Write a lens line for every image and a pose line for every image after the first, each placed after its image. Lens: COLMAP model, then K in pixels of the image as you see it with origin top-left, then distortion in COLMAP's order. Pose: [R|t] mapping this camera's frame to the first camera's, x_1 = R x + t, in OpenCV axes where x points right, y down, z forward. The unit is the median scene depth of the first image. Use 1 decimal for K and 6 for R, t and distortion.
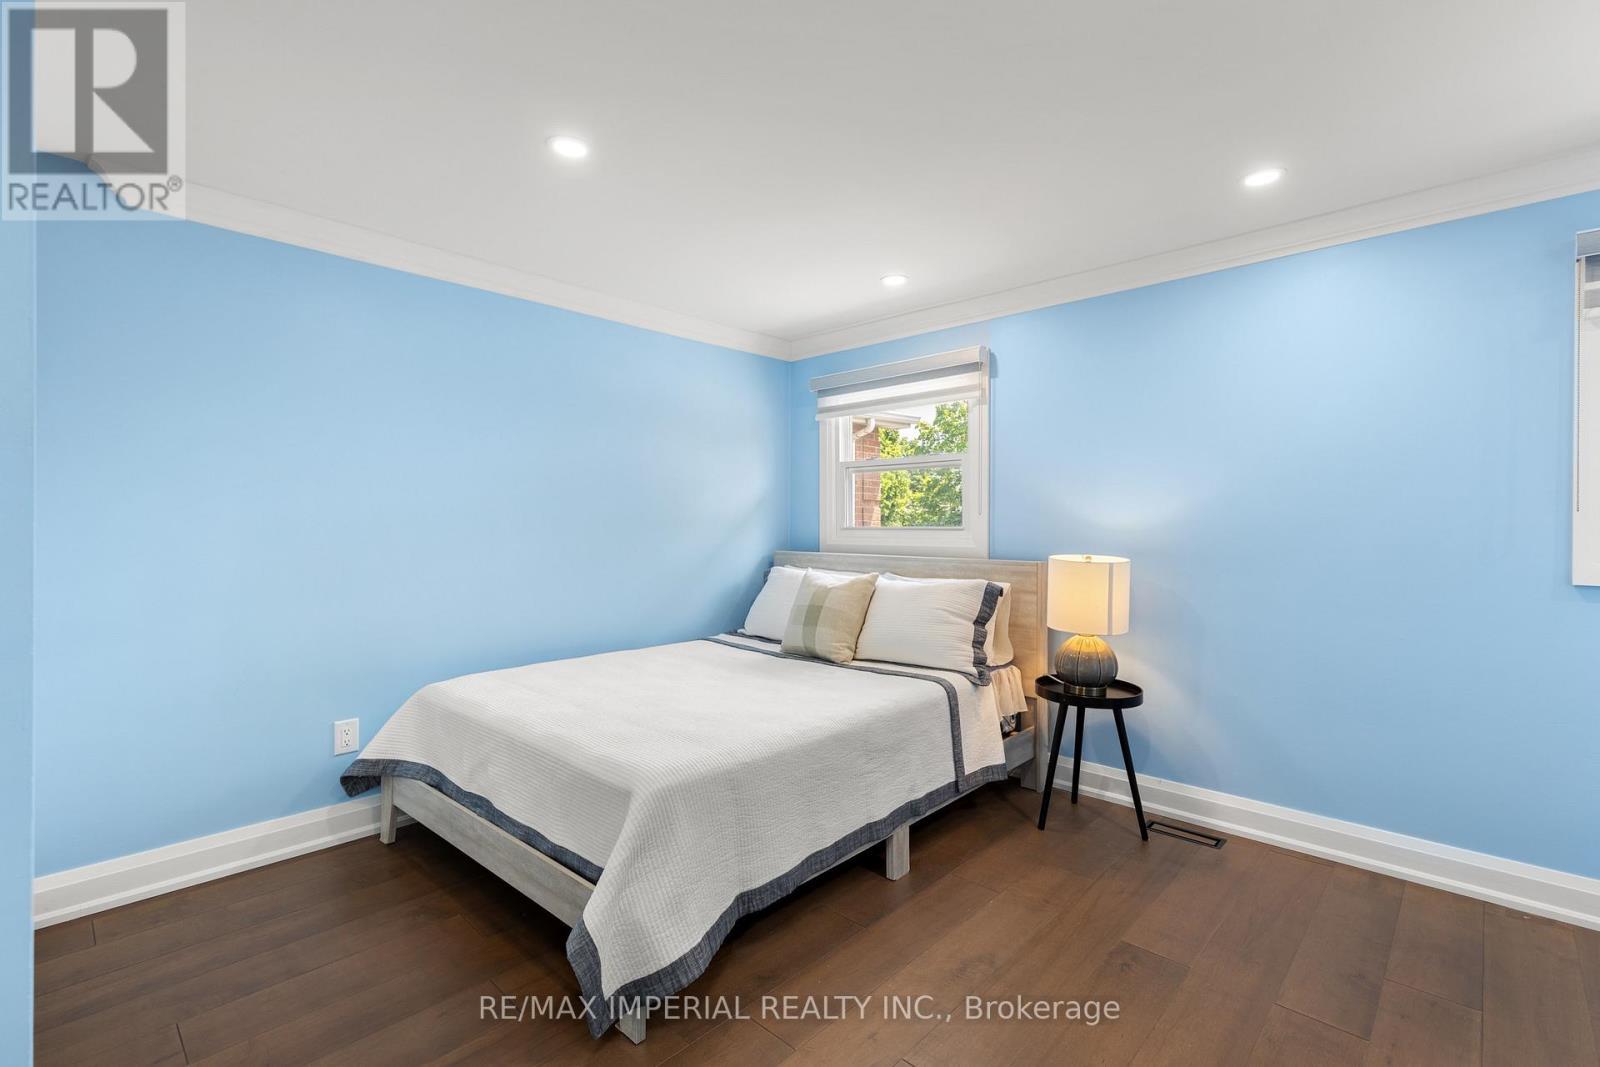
lens RADIAL K [[715.6, 0, 810.2], [0, 715.6, 526.6], [0, 0, 1]] dist [0.001905, 0.000275]
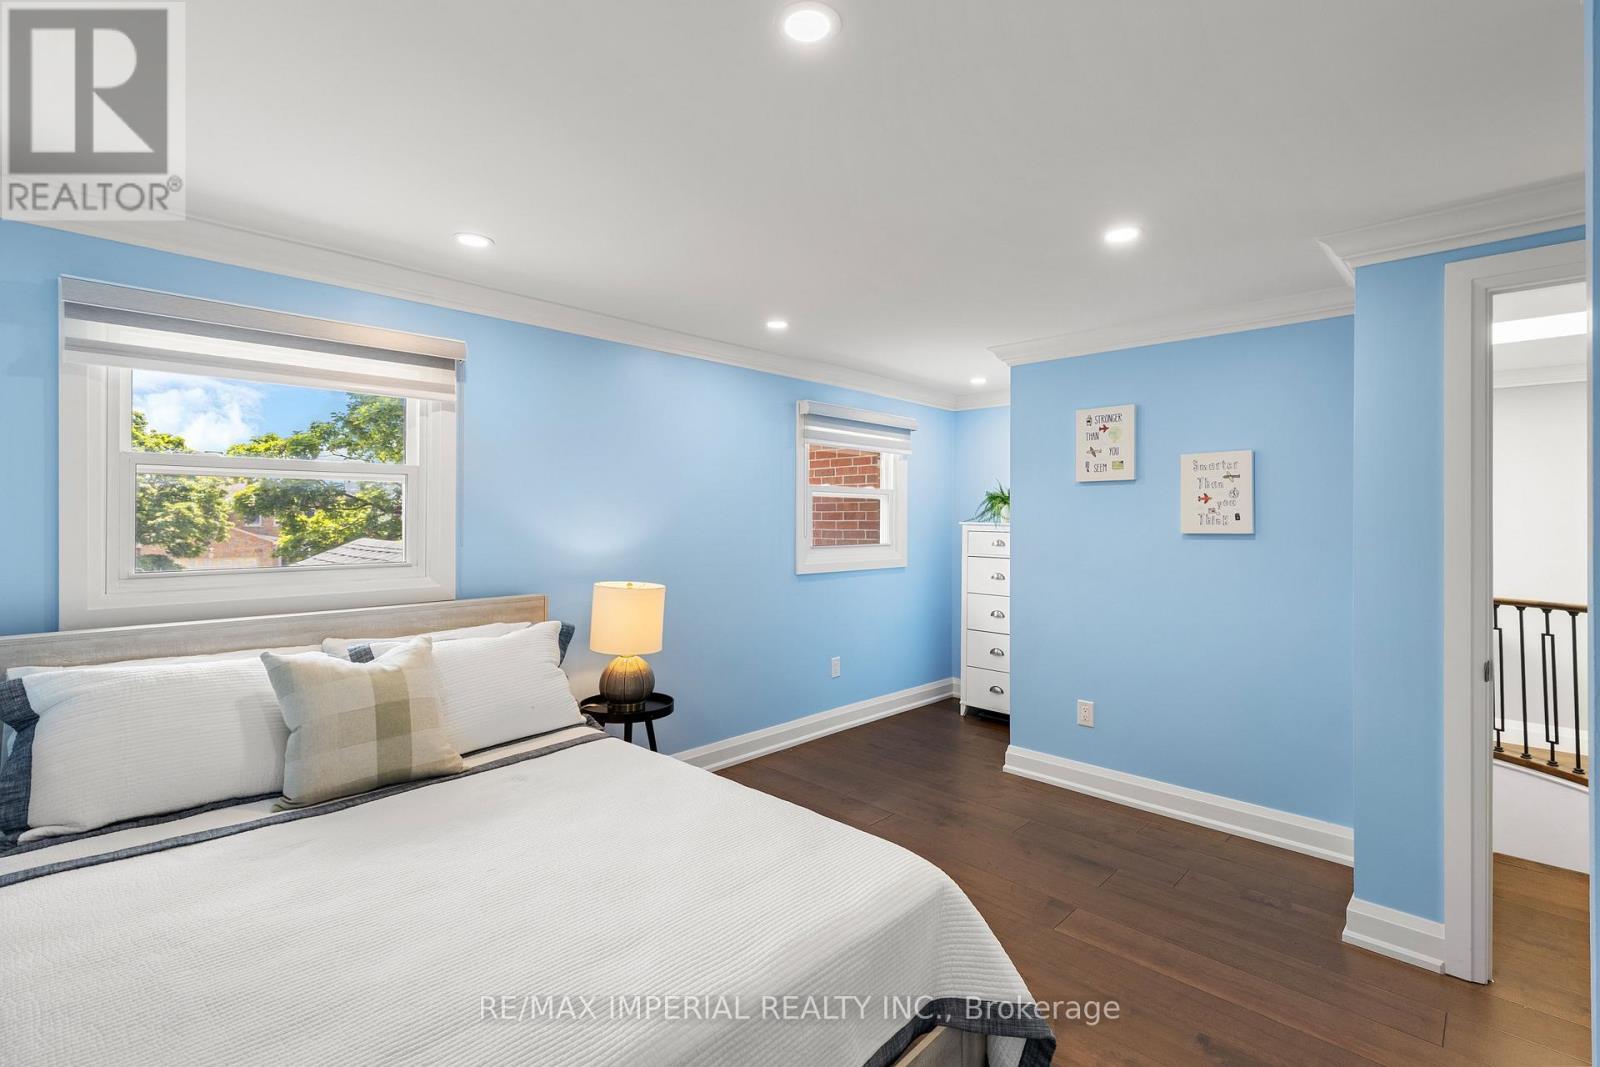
lens RADIAL K [[715.6, 0, 810.2], [0, 715.6, 526.6], [0, 0, 1]] dist [0.001905, 0.000275]
pose [[0.011426, -0.011450, 0.999869, -0.607306], [0.005980, 0.999917, 0.011382, -0.048634], [-0.999917, 0.005849, 0.011494, 0.614776]]
